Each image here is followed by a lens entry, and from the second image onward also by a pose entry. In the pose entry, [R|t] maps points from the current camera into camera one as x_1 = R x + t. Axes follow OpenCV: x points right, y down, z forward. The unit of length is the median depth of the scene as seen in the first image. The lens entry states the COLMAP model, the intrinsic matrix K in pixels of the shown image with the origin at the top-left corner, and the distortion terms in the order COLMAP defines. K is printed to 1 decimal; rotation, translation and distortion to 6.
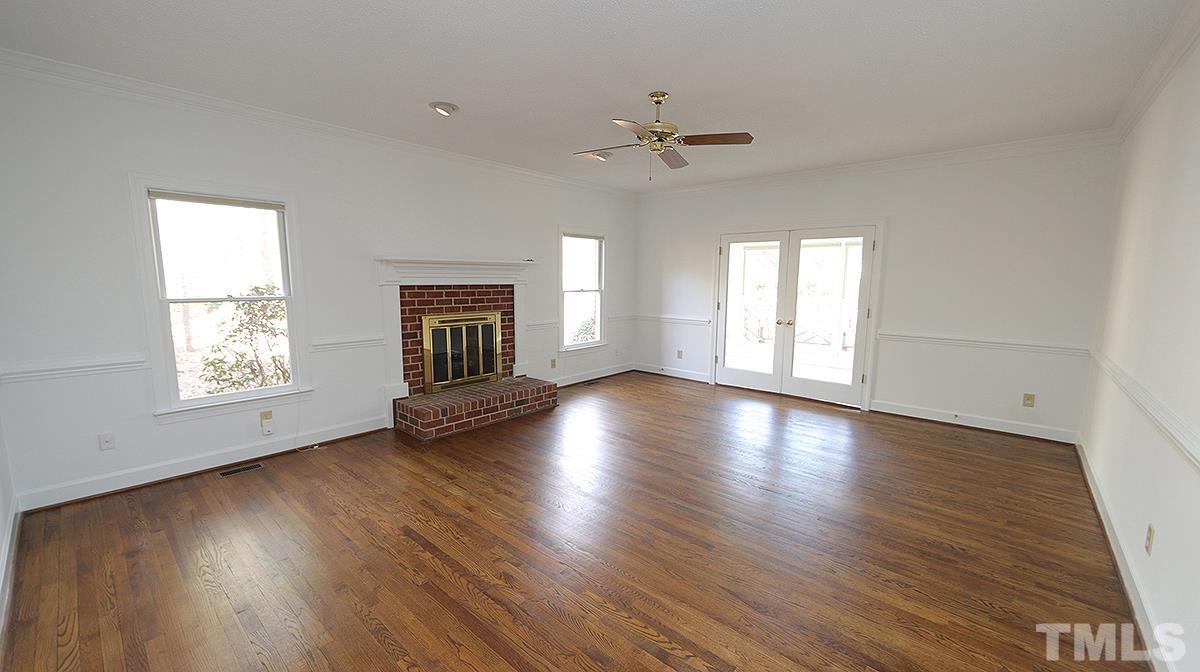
lens RADIAL K [[466.8, 0, 599.6], [0, 466.8, 340.0], [0, 0, 1]] dist [-0.000731, -0.000134]
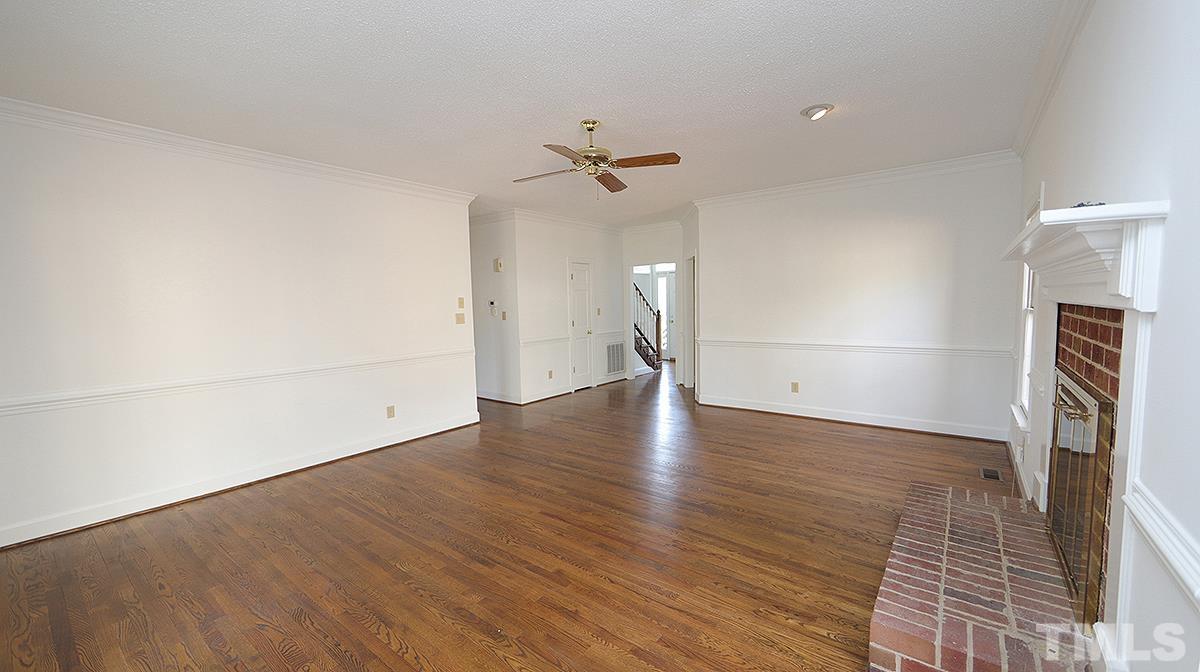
lens RADIAL K [[466.8, 0, 602.0], [0, 466.8, 338.9], [0, 0, 1]] dist [-0.000731, -0.000134]
pose [[-0.997677, 0.016231, -0.066167, 0.116809], [0.002342, 0.978802, 0.204795, -0.167849], [0.068089, 0.204164, -0.976566, 1.347804]]
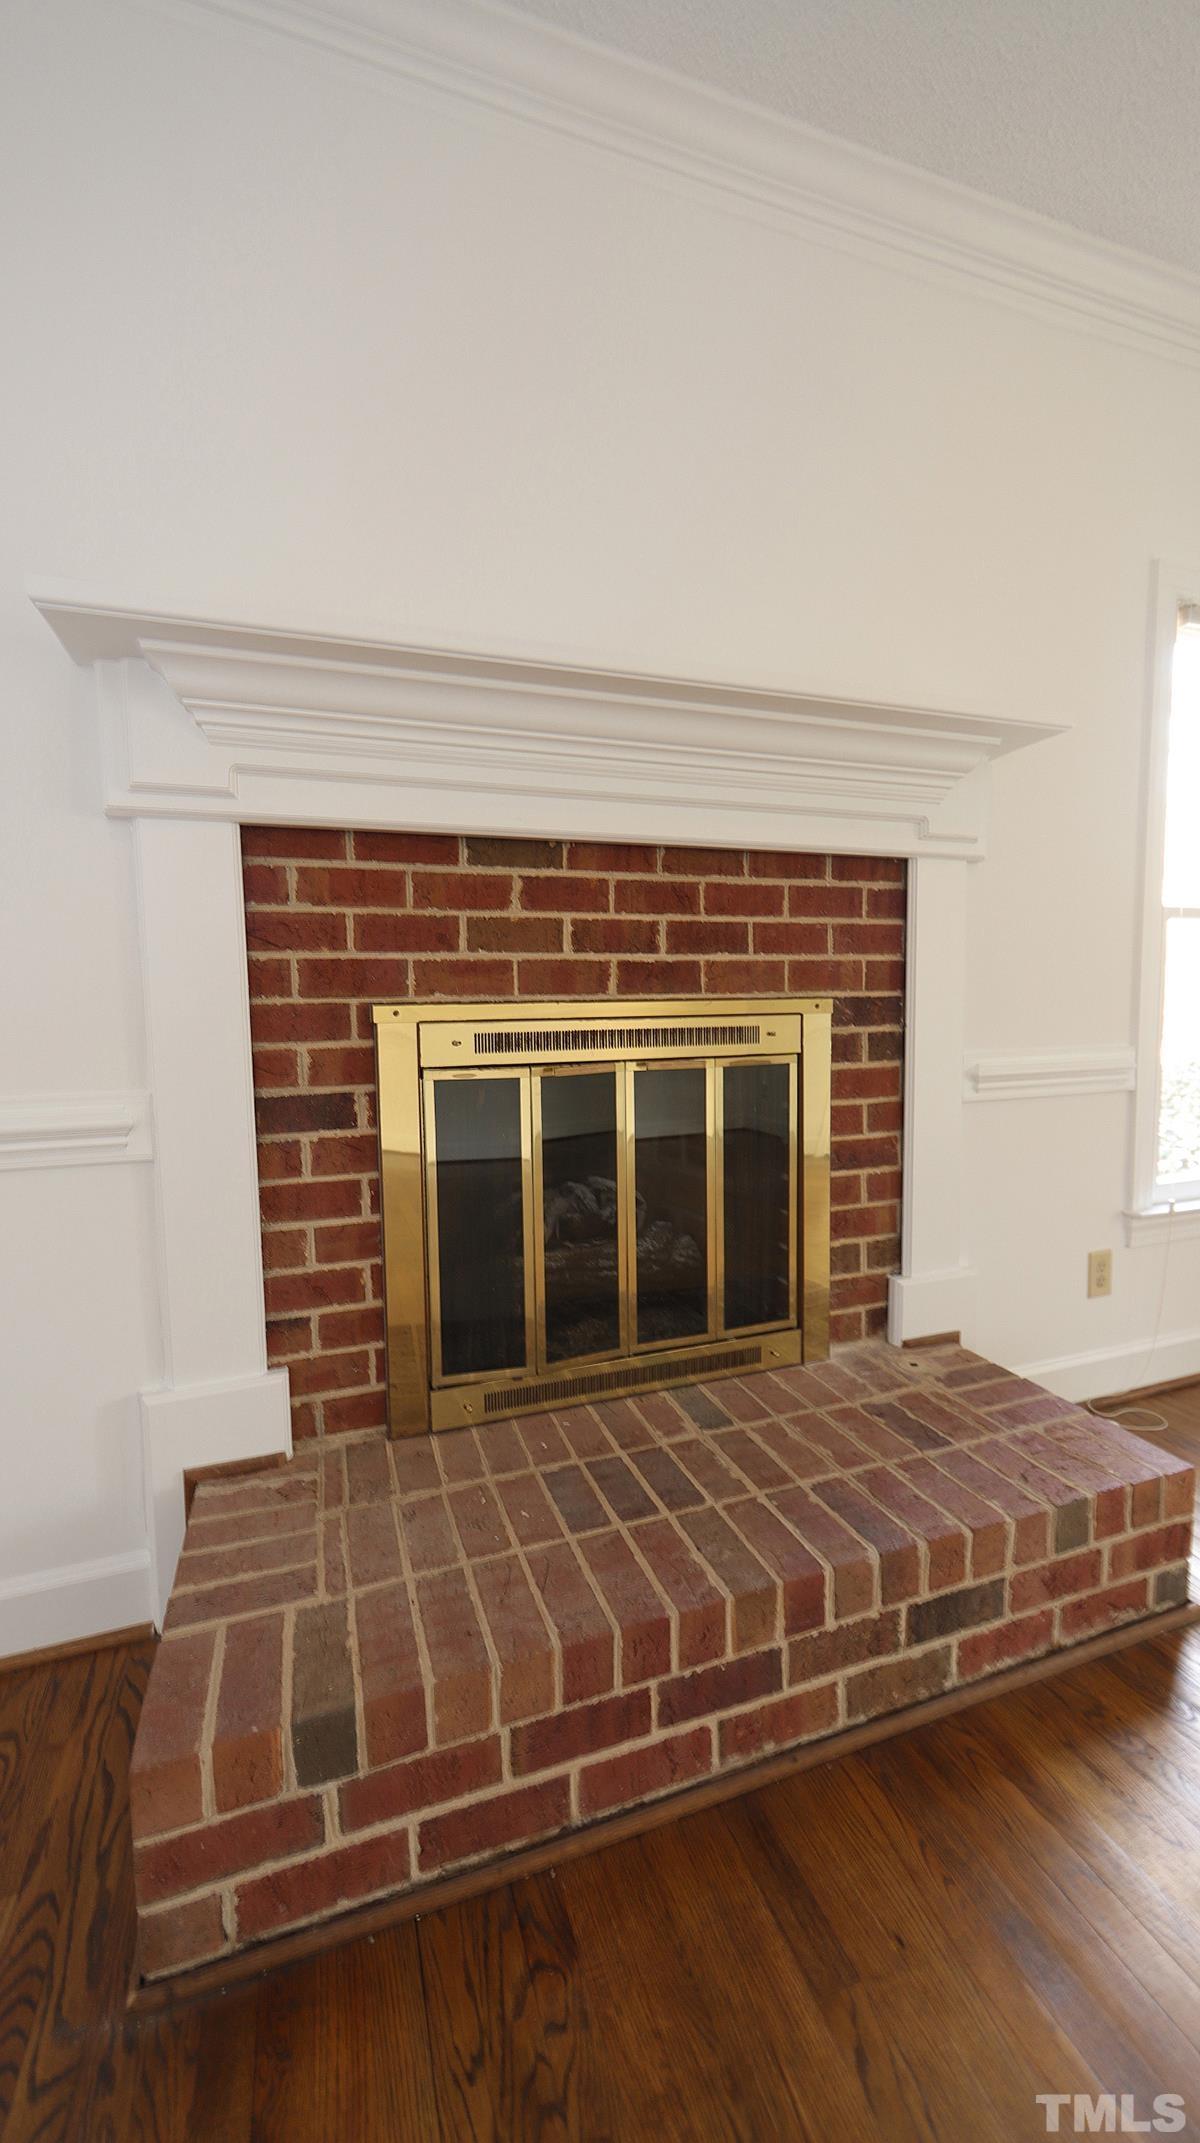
lens RADIAL K [[833.7, 0, 600.8], [0, 833.7, 1065.6], [0, 0, 1]] dist [-0.000731, -0.000134]
pose [[0.875801, 0.021686, -0.482184, -0.140445], [-0.044276, 0.998388, -0.035518, -0.019282], [0.480637, 0.052456, 0.875350, 0.709648]]
